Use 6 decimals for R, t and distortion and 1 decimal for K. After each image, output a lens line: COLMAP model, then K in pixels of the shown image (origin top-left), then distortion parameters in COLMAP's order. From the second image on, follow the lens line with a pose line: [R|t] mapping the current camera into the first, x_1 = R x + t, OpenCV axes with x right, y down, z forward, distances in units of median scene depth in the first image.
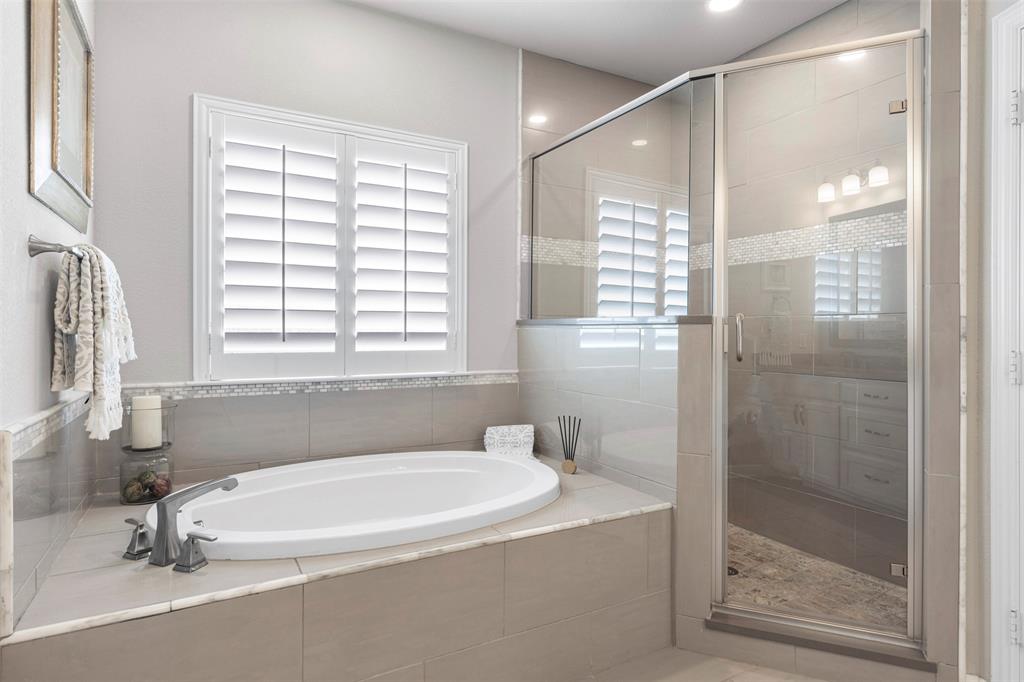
lens RADIAL K [[567.9, 0, 507.1], [0, 567.9, 331.0], [0, 0, 1]] dist [0.016119, -0.001102]
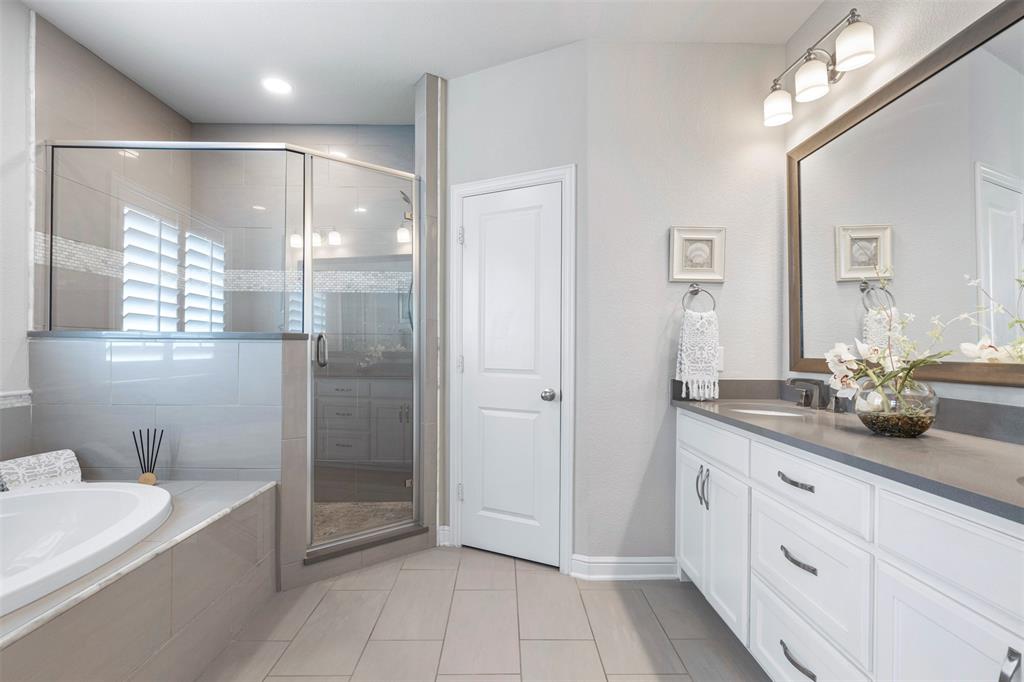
lens RADIAL K [[503.2, 0, 514.1], [0, 503.2, 345.1], [0, 0, 1]] dist [0.019809, 0.000828]
pose [[0.460150, 0.002594, 0.887837, -0.326845], [-0.004774, 0.999989, -0.000448, -0.001364], [-0.887828, -0.004032, 0.460158, 0.009014]]
